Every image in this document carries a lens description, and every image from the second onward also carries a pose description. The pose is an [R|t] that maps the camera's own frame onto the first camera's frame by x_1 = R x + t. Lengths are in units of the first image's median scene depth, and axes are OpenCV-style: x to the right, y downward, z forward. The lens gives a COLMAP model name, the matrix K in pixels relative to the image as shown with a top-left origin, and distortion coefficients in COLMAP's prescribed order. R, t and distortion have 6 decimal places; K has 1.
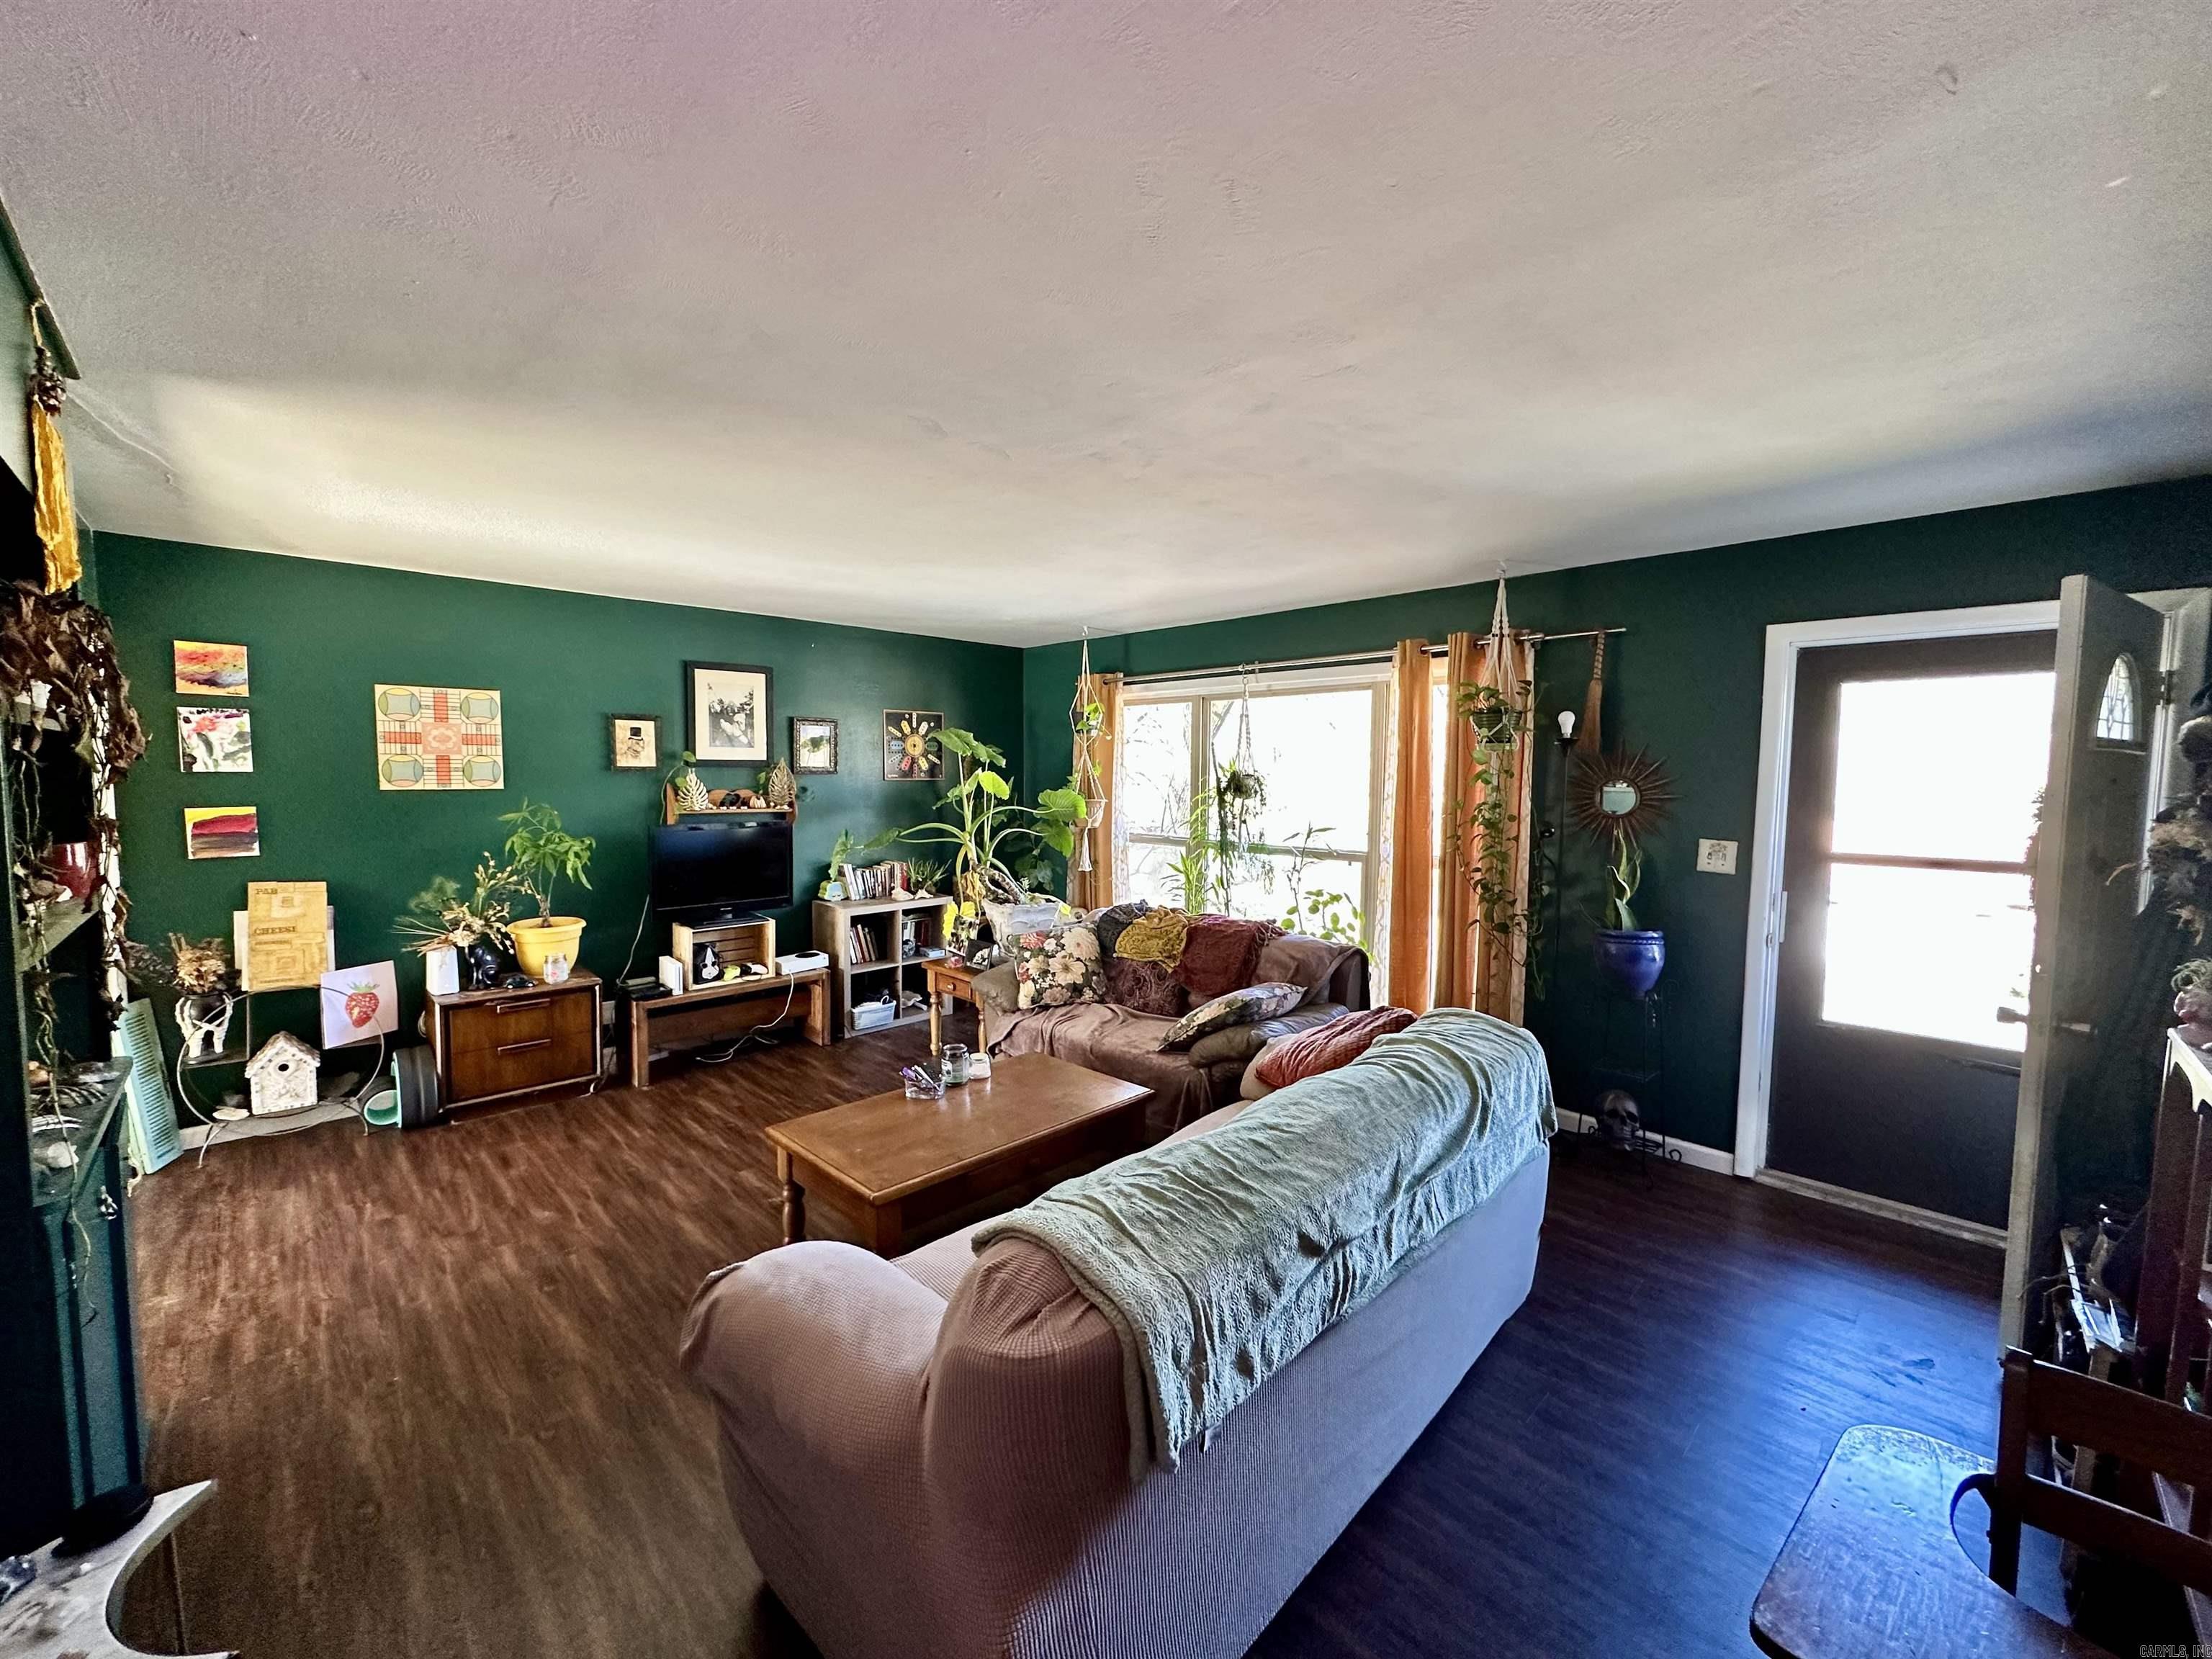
lens RADIAL K [[882.2, 0, 1109.0], [0, 882.2, 829.0], [0, 0, 1]] dist [-0.003170, 0.001001]
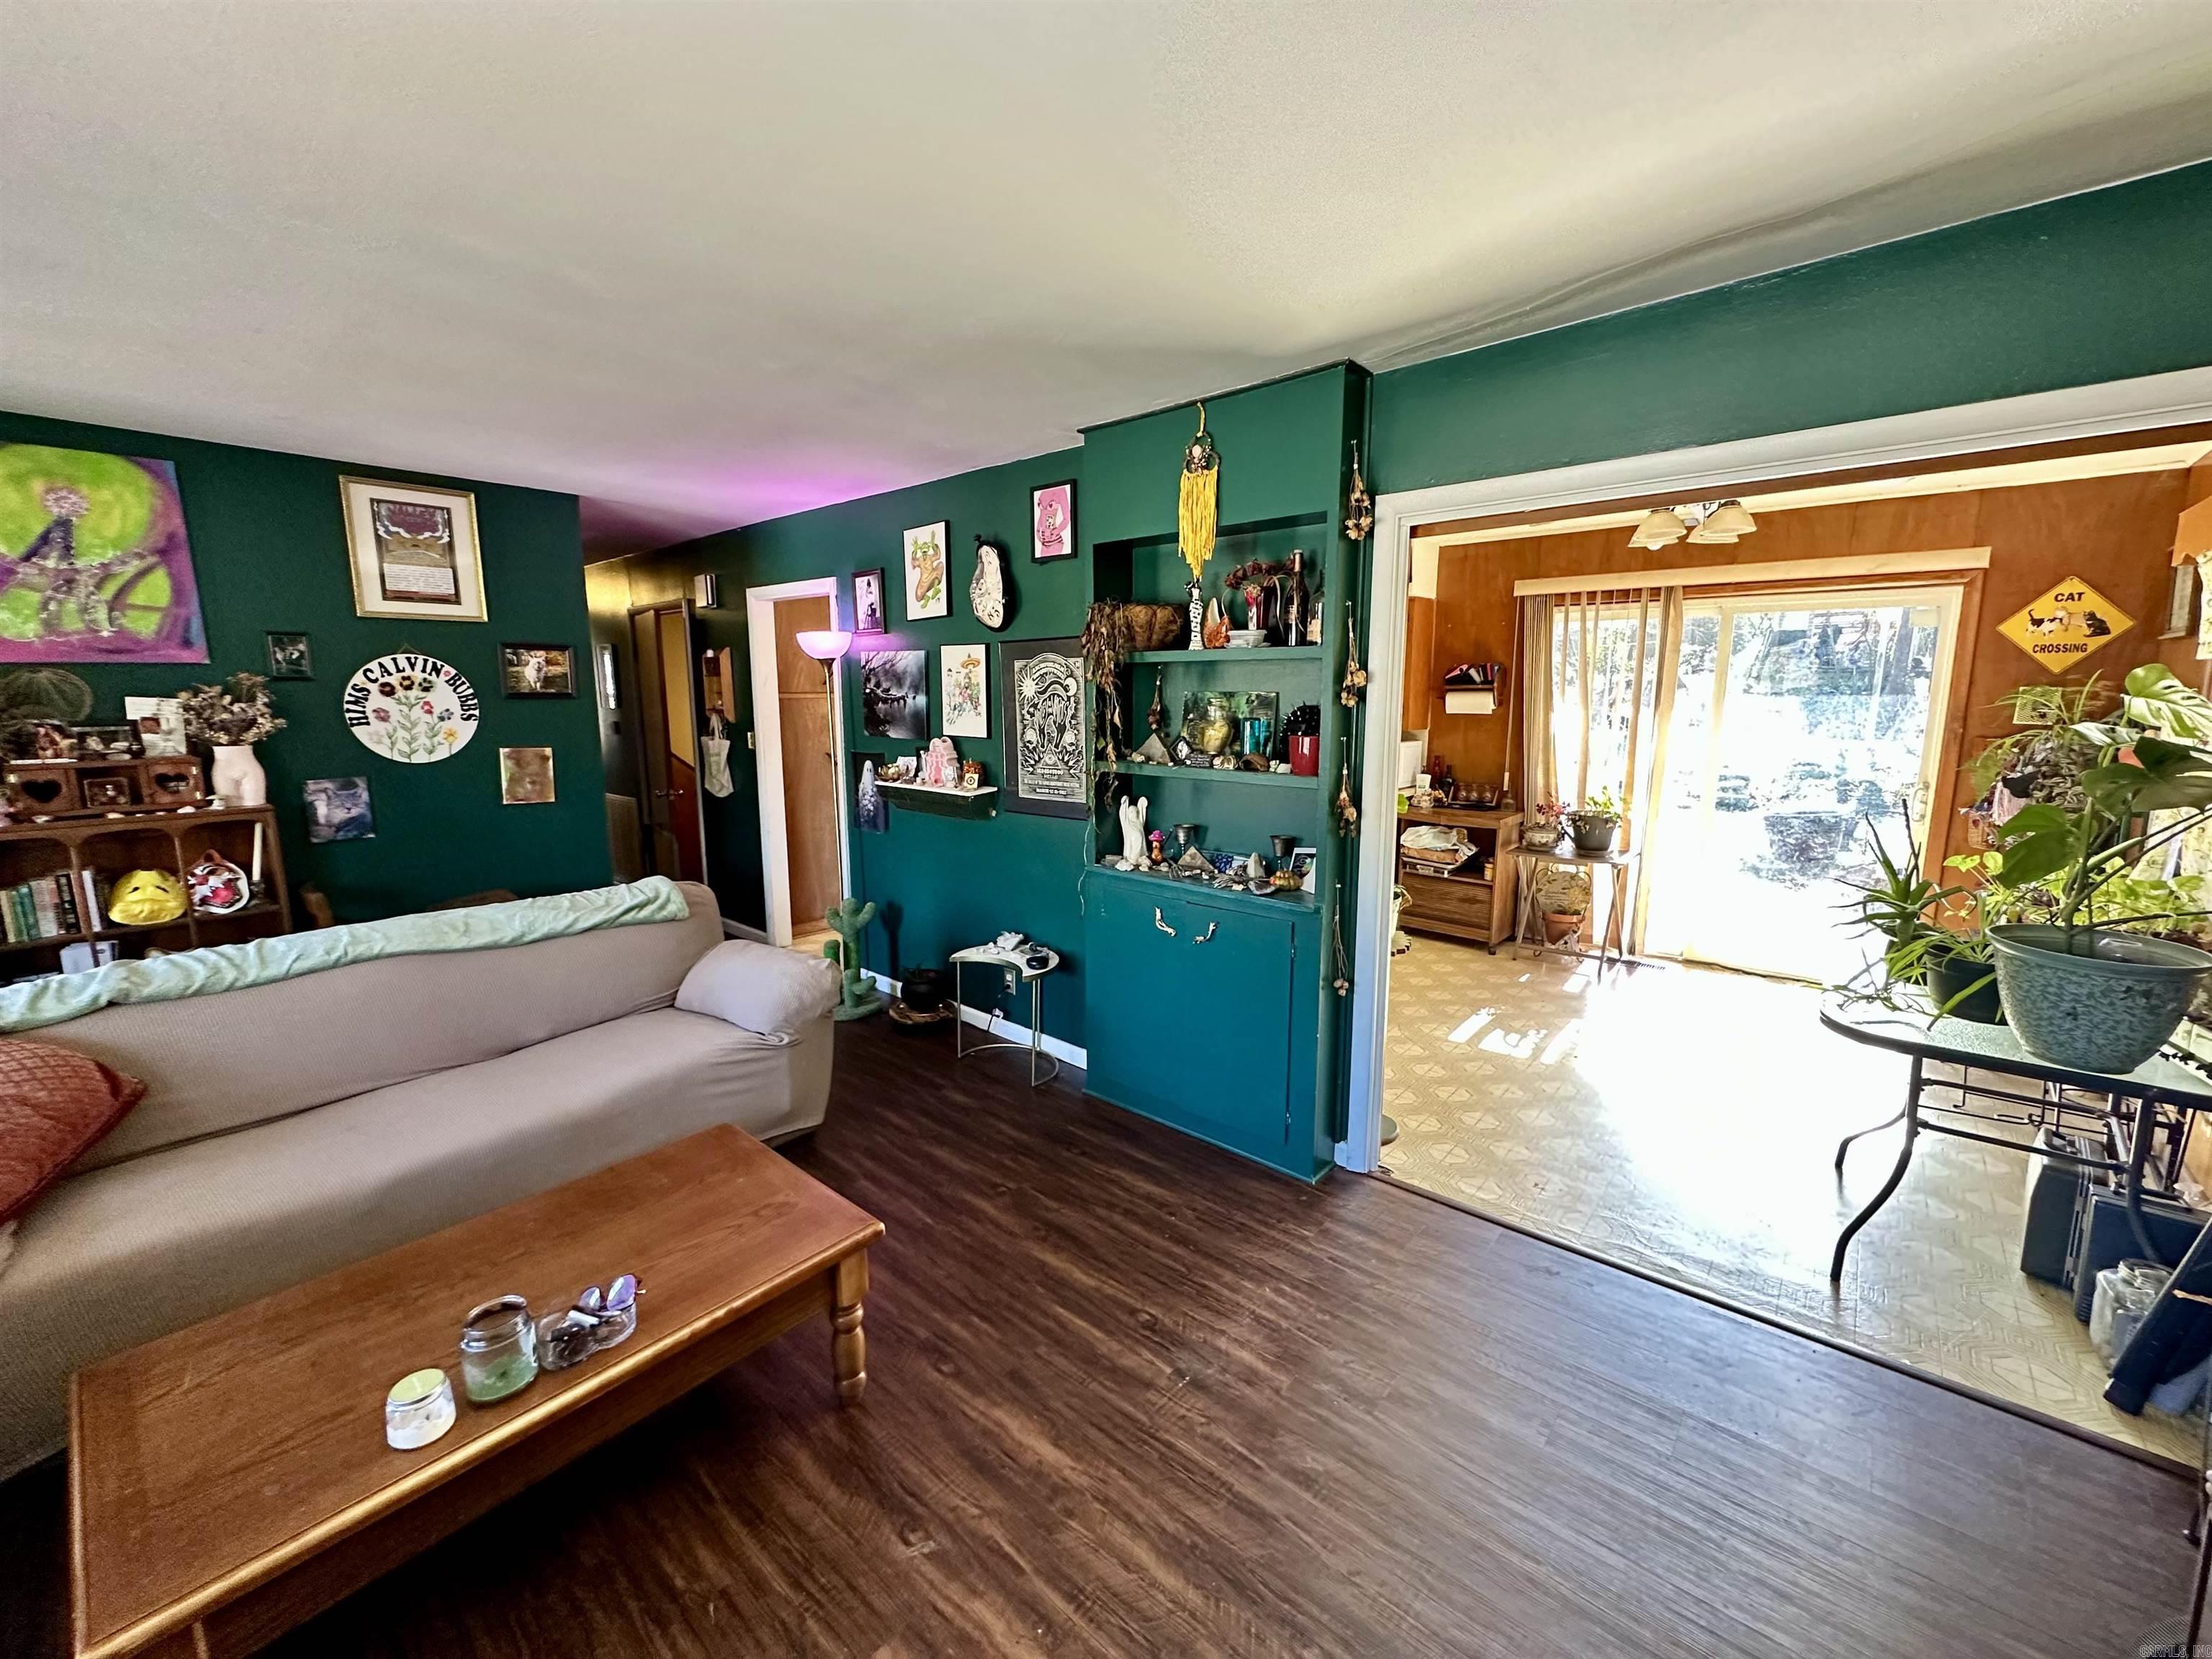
lens RADIAL K [[882.2, 0, 1103.0], [0, 882.2, 826.8], [0, 0, 1]] dist [-0.003170, 0.001001]
pose [[-0.996764, 0.008624, -0.079916, -0.345448], [-0.009175, 0.975524, 0.219702, -0.067731], [0.079854, 0.219725, -0.972288, 1.091030]]
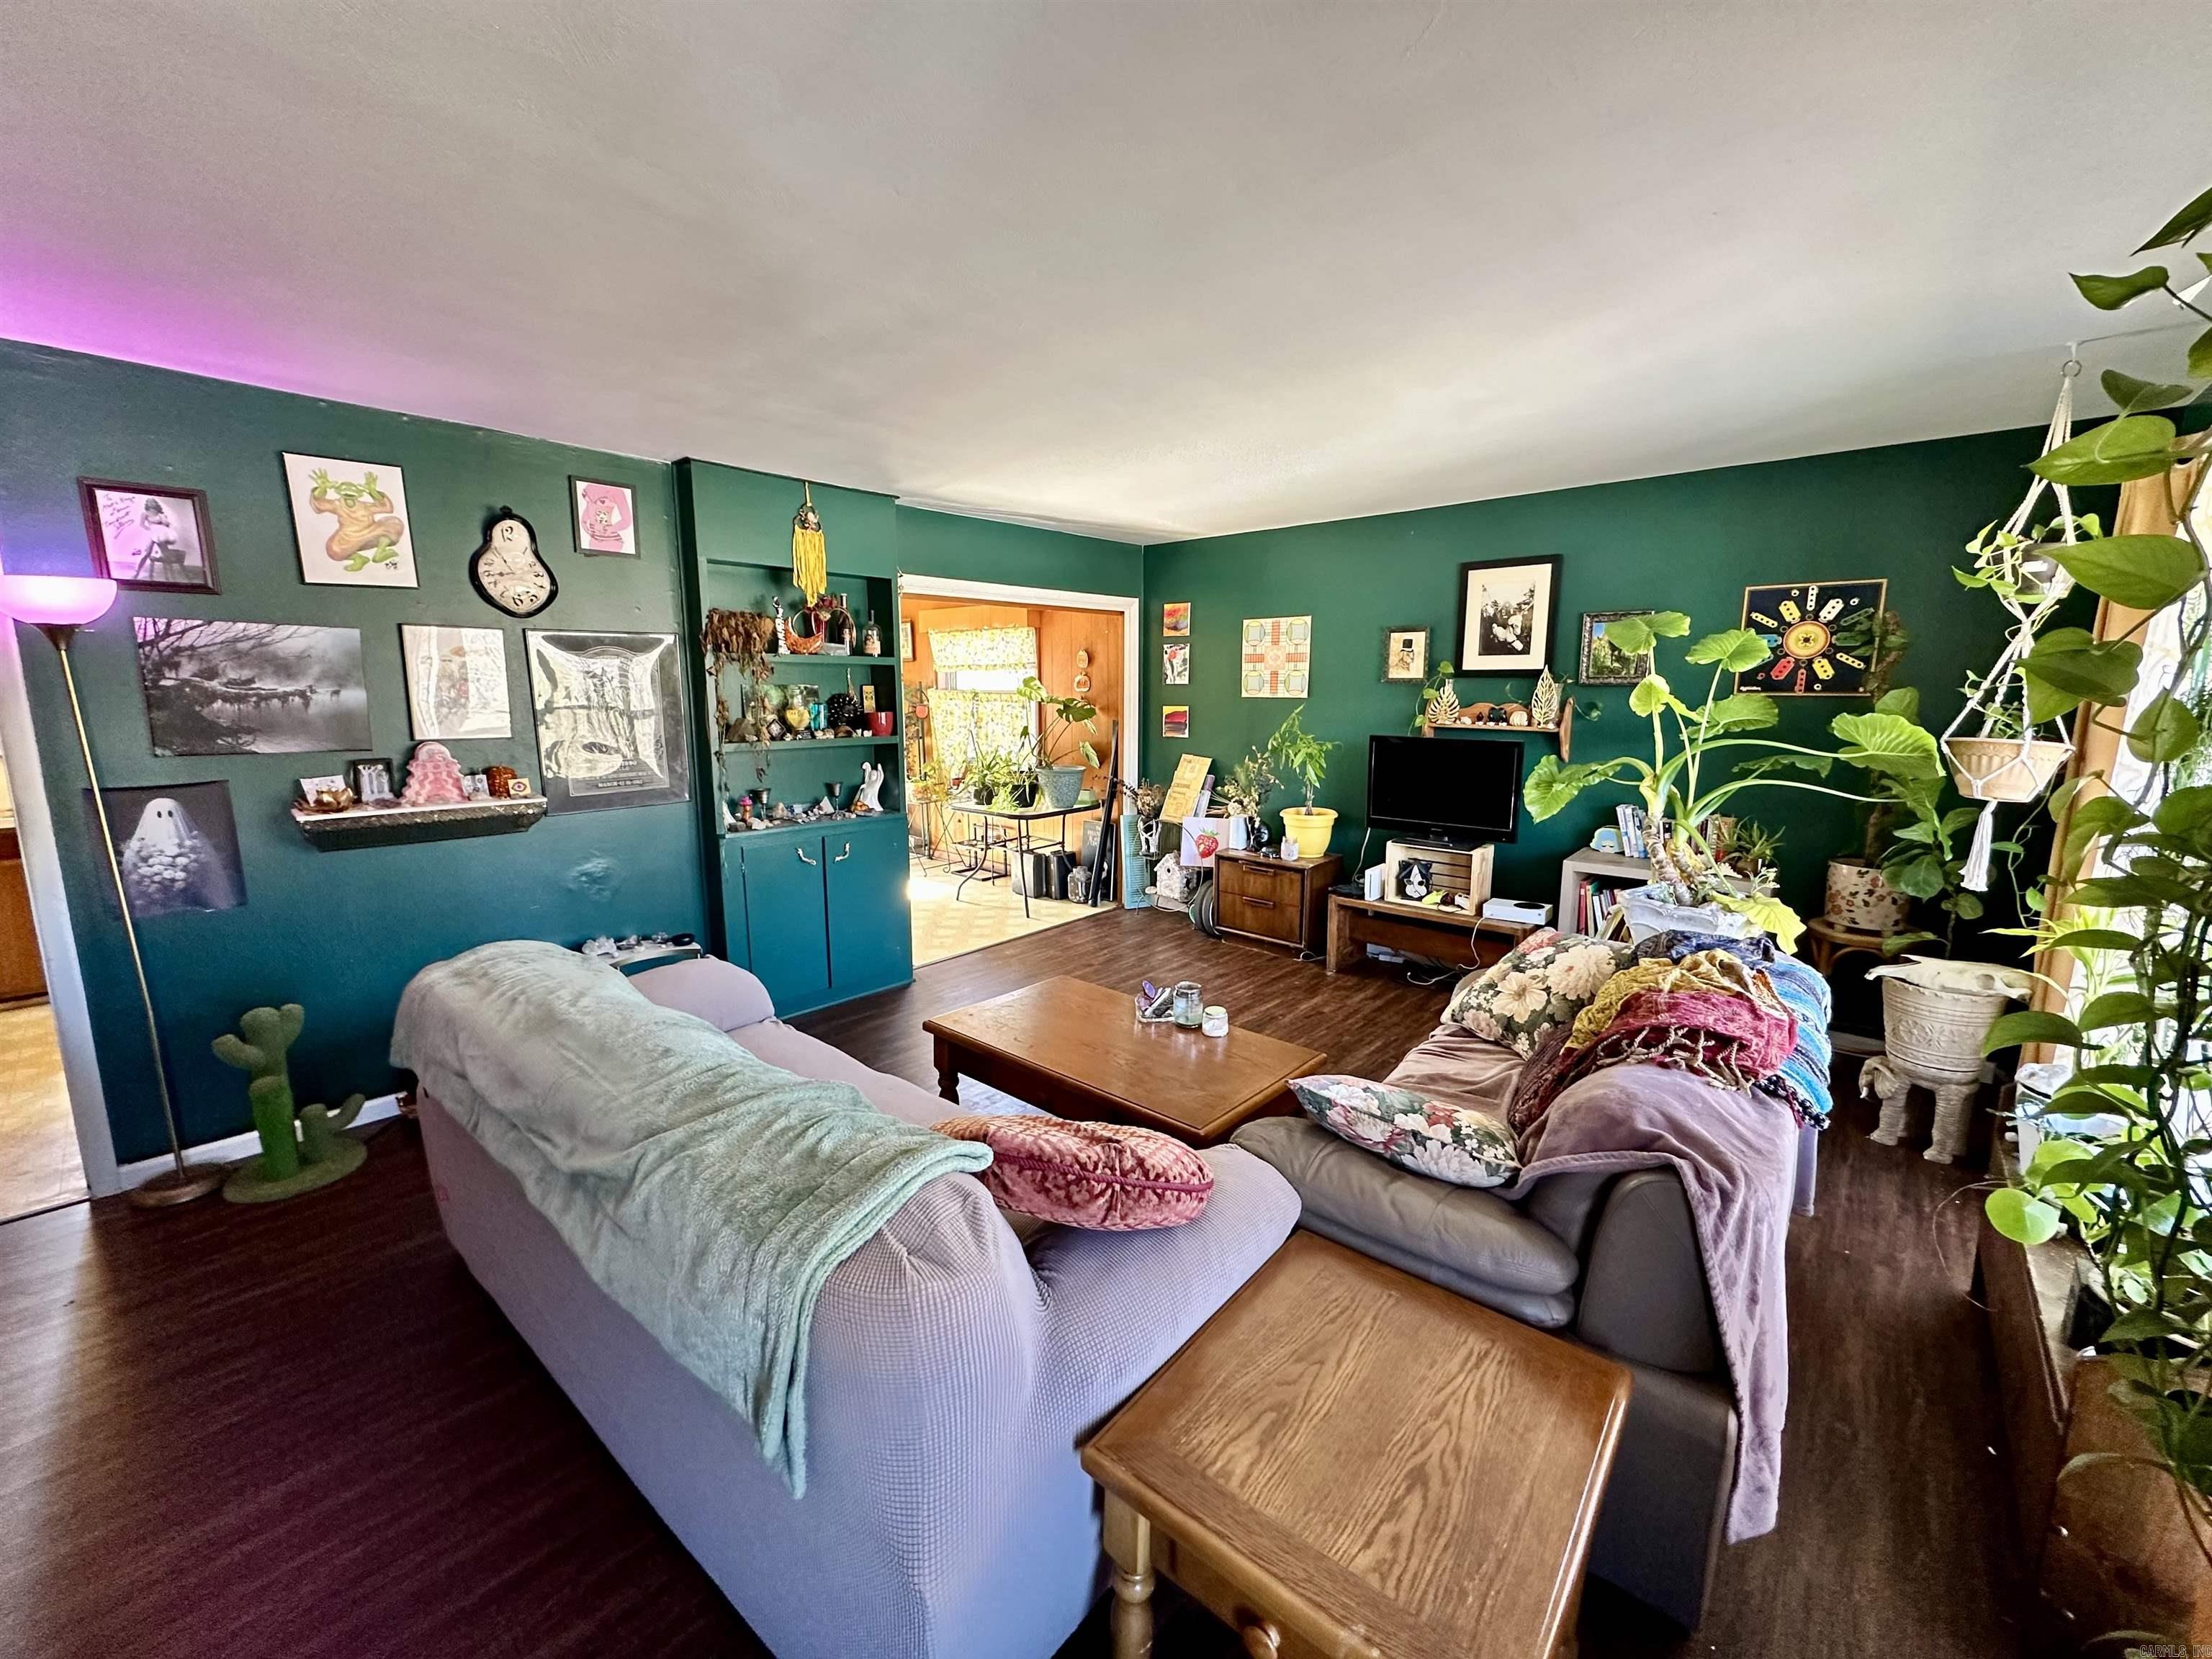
lens RADIAL K [[882.2, 0, 1108.7], [0, 882.2, 831.9], [0, 0, 1]] dist [-0.003170, 0.001001]
pose [[0.061651, 0.157449, -0.985601, 0.534977], [-0.068863, 0.985797, 0.153172, -0.031039], [0.995719, 0.058428, 0.071618, 0.659851]]
